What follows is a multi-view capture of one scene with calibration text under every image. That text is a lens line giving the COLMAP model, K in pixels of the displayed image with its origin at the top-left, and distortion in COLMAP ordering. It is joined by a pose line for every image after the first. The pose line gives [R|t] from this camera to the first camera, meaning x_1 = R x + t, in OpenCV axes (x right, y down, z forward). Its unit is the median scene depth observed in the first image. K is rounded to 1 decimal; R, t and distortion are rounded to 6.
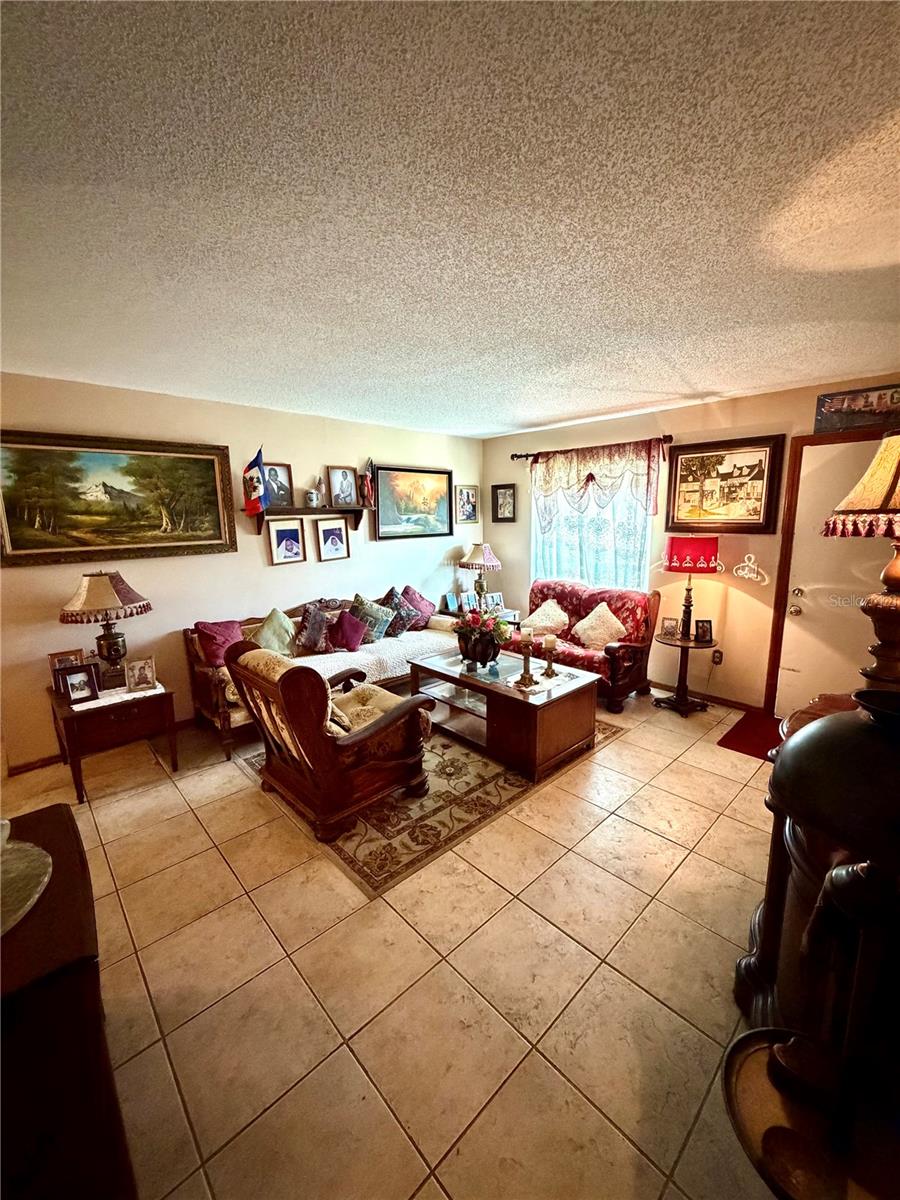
lens RADIAL K [[478.0, 0, 457.2], [0, 478.0, 602.1], [0, 0, 1]] dist [-0.002354, 0.000610]
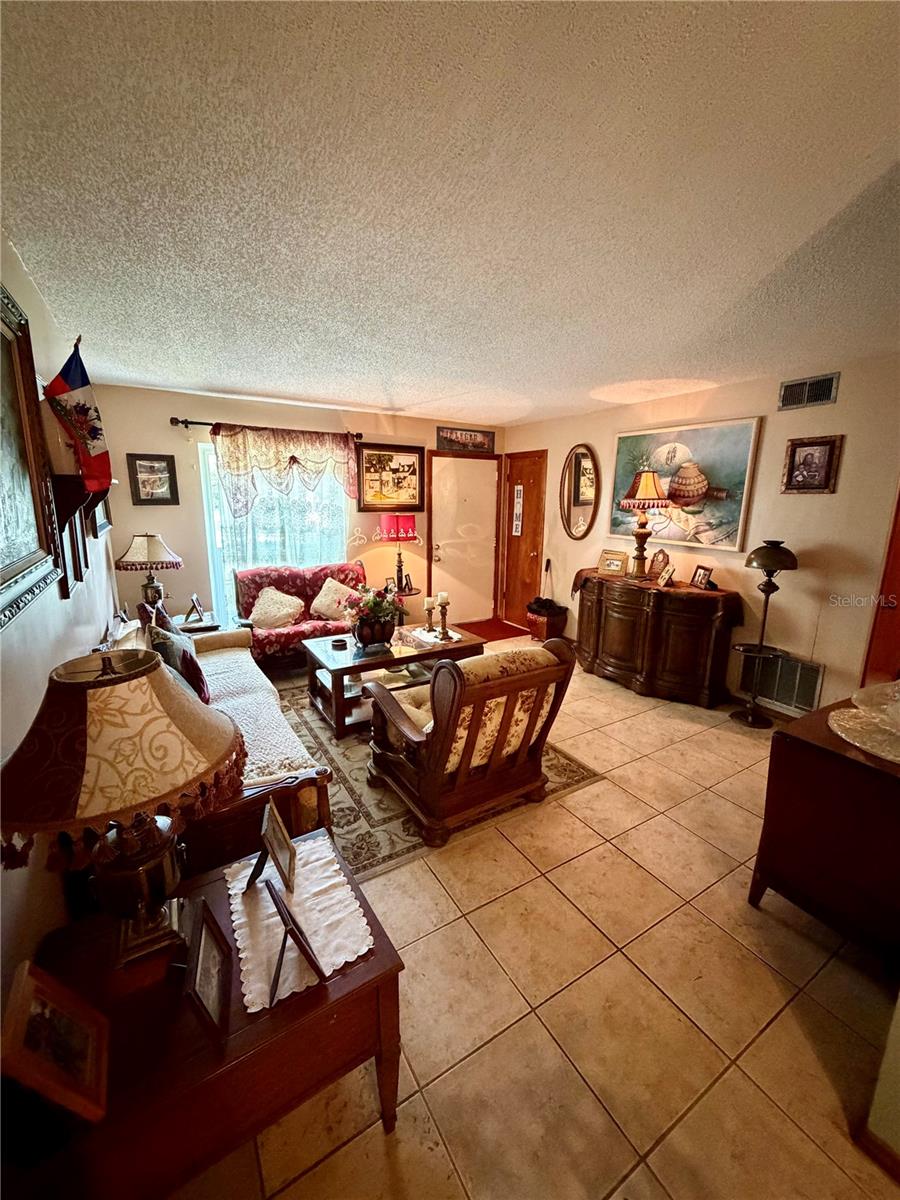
lens RADIAL K [[478.0, 0, 453.8], [0, 478.0, 595.0], [0, 0, 1]] dist [-0.002354, 0.000610]
pose [[0.203590, -0.180718, 0.962233, -0.760760], [0.166225, 0.974928, 0.147932, -0.082624], [-0.964842, 0.129830, 0.228526, 0.529748]]
